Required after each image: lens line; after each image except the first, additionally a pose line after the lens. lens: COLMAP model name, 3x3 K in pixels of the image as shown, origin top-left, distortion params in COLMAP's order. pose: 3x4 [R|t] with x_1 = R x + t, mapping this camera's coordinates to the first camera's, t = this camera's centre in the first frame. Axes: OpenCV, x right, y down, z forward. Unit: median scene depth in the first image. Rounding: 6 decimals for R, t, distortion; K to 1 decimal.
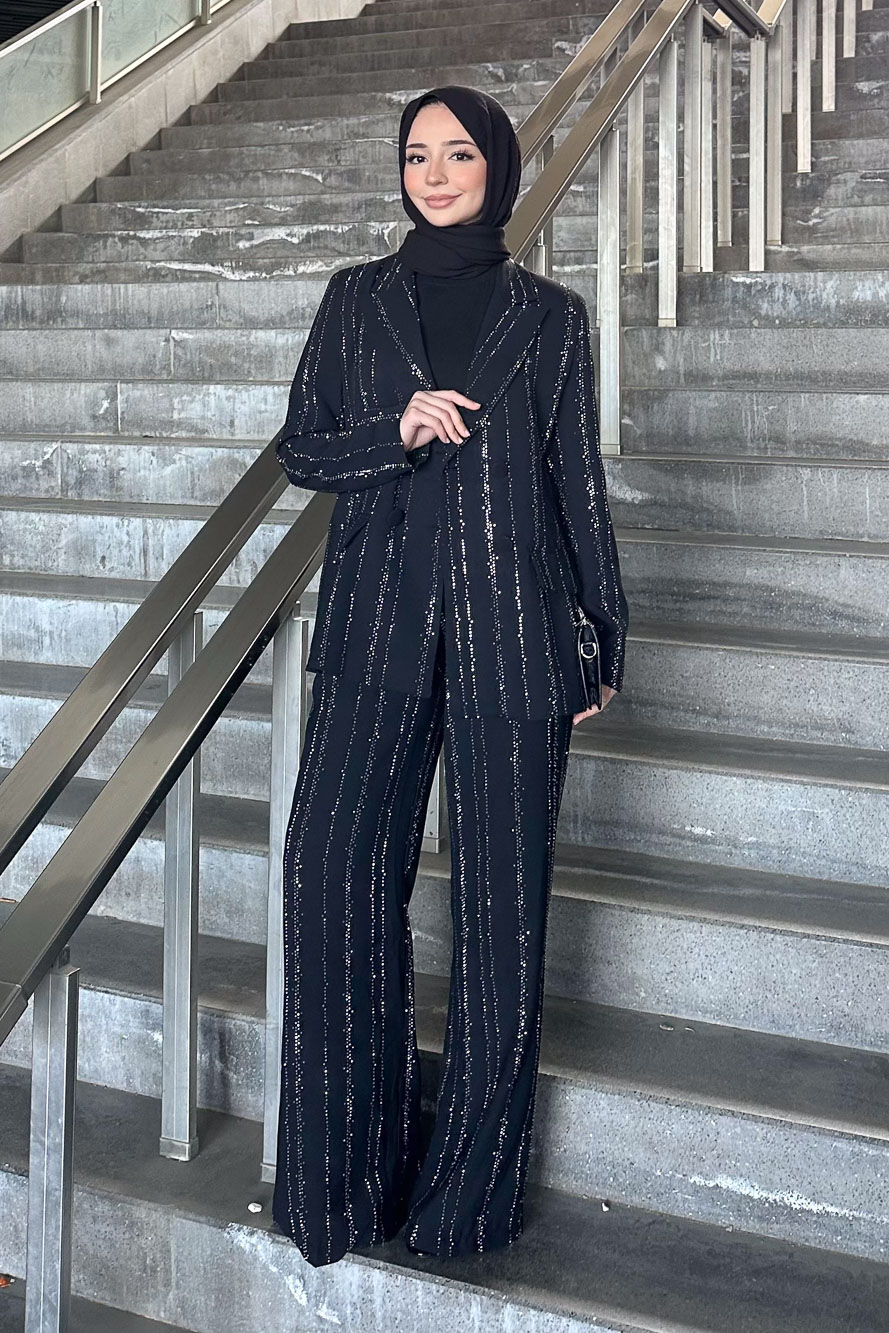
lens RADIAL K [[1650.3, 0, 376.5], [0, 1650.3, 270.7], [0, 0, 1]] dist [0.164305, -0.320247]
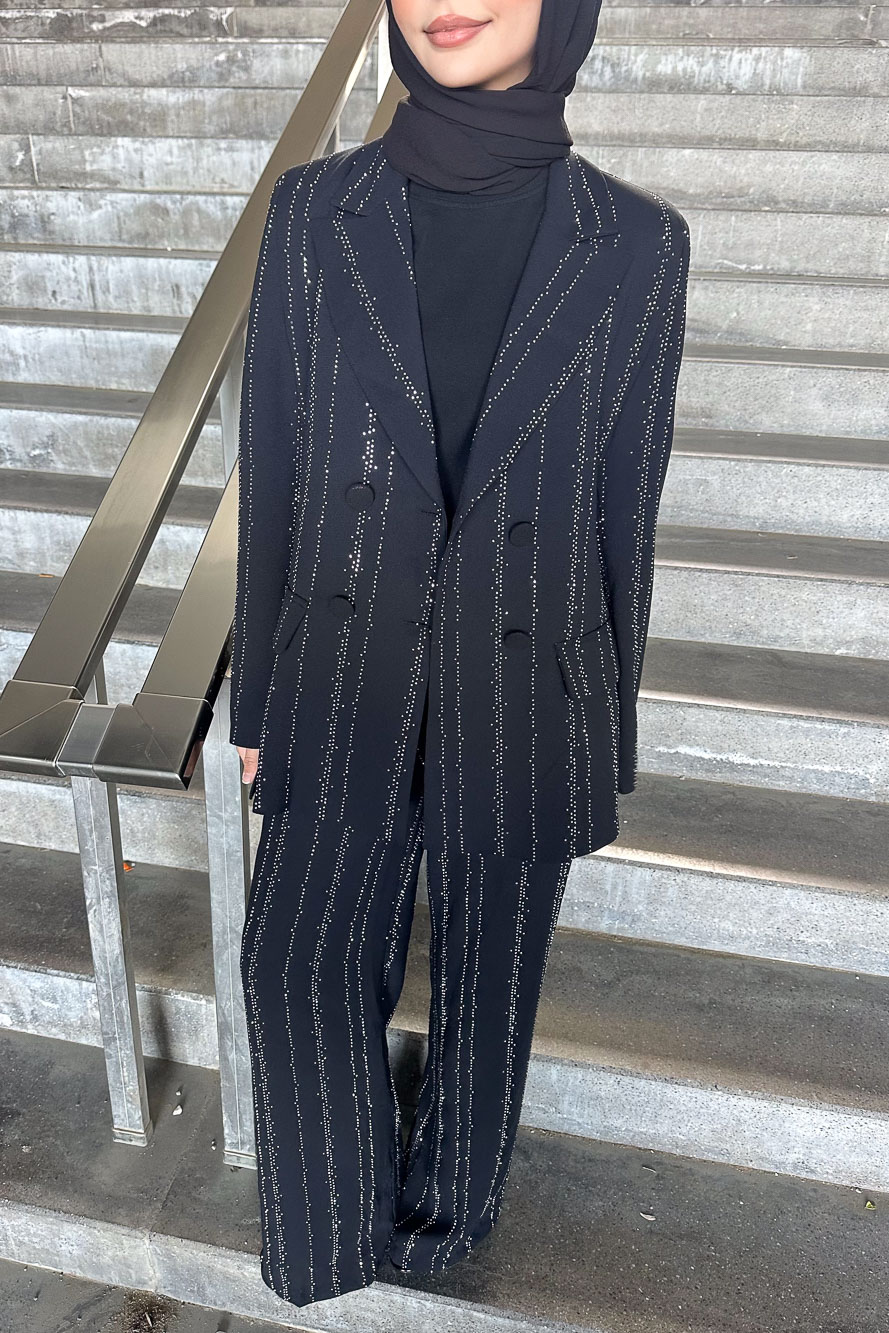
lens RADIAL K [[1010.5, 0, 411.8], [0, 1010.5, 660.5], [0, 0, 1]] dist [0.008166, -0.022189]
pose [[0.971221, -0.083639, 0.223011, -0.088894], [-0.032481, 0.881057, 0.471893, 0.051276], [-0.235954, -0.465556, 0.852985, 0.194987]]
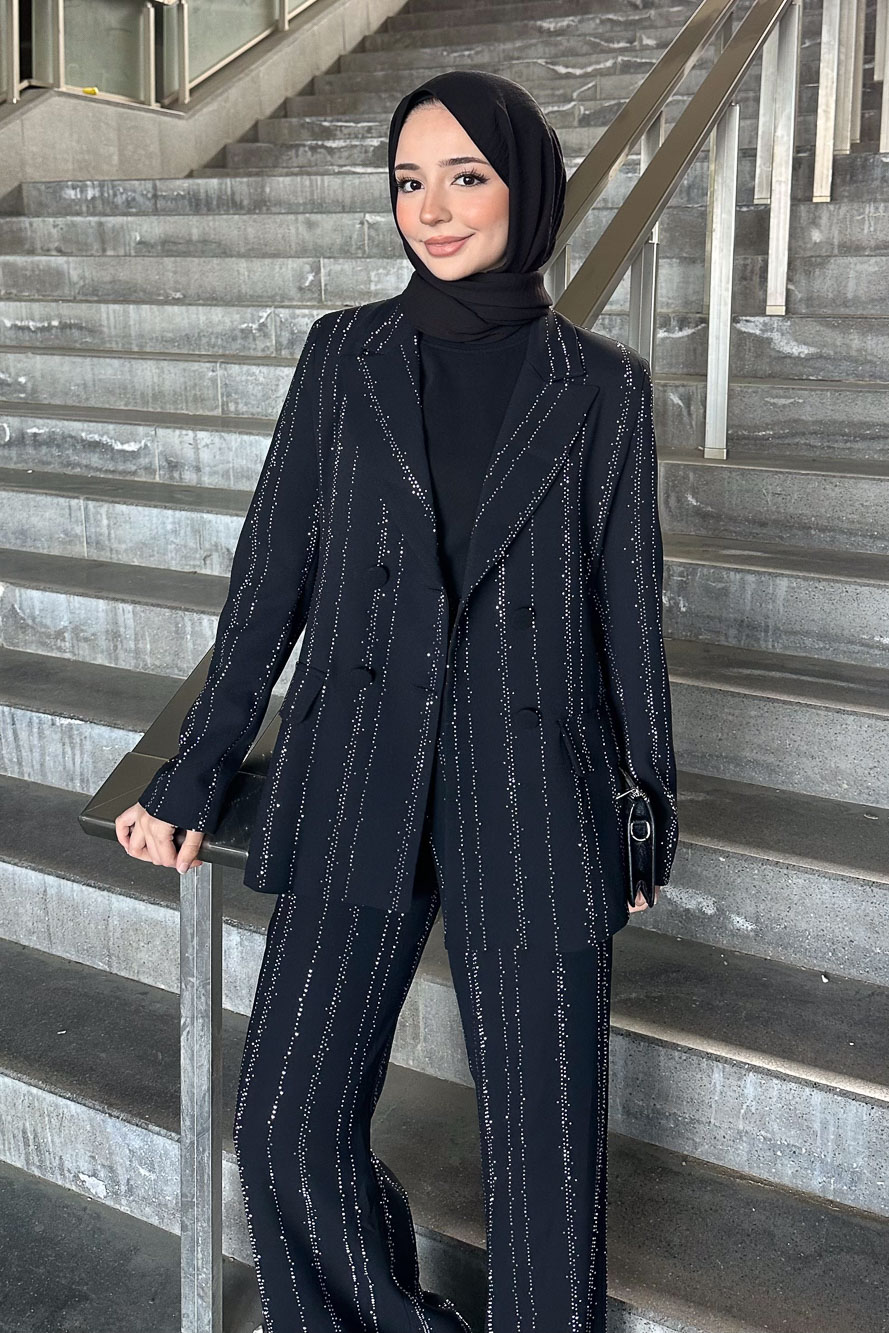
lens RADIAL K [[1291.0, 0, 457.5], [0, 1291.0, 426.3], [0, 0, 1]] dist [0.159397, -0.247885]
pose [[0.999601, 0.007142, -0.027340, -0.038706], [-0.002633, 0.986859, 0.161561, 0.038501], [0.028134, -0.161424, 0.986484, 0.113475]]
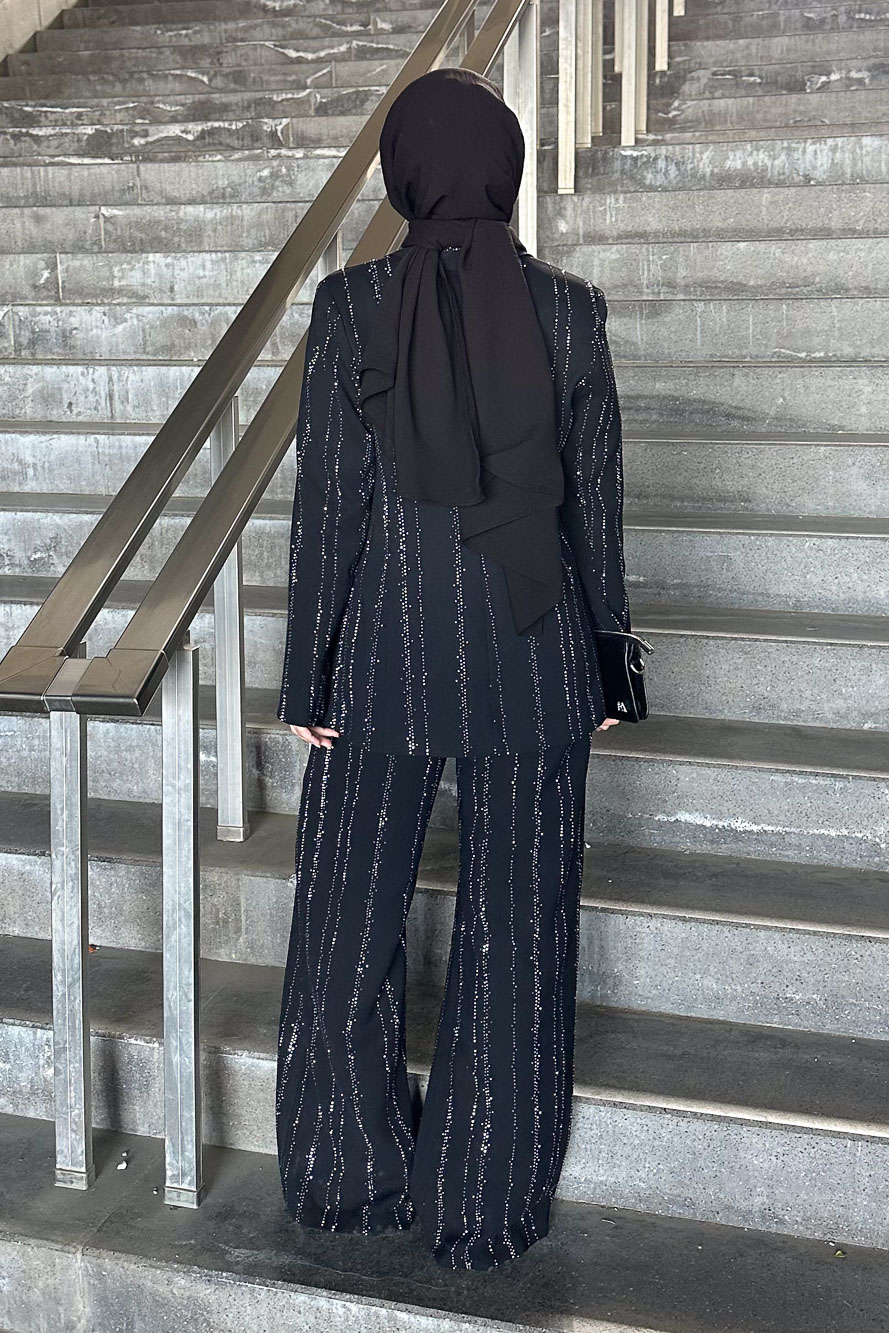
lens RADIAL K [[1568.6, 0, 438.8], [0, 1568.6, 439.4], [0, 0, 1]] dist [0.201000, -0.431573]
pose [[0.988099, -0.028027, 0.151243, -0.073105], [0.006553, 0.990037, 0.140656, 0.044998], [-0.153679, -0.137991, 0.978438, -0.051404]]
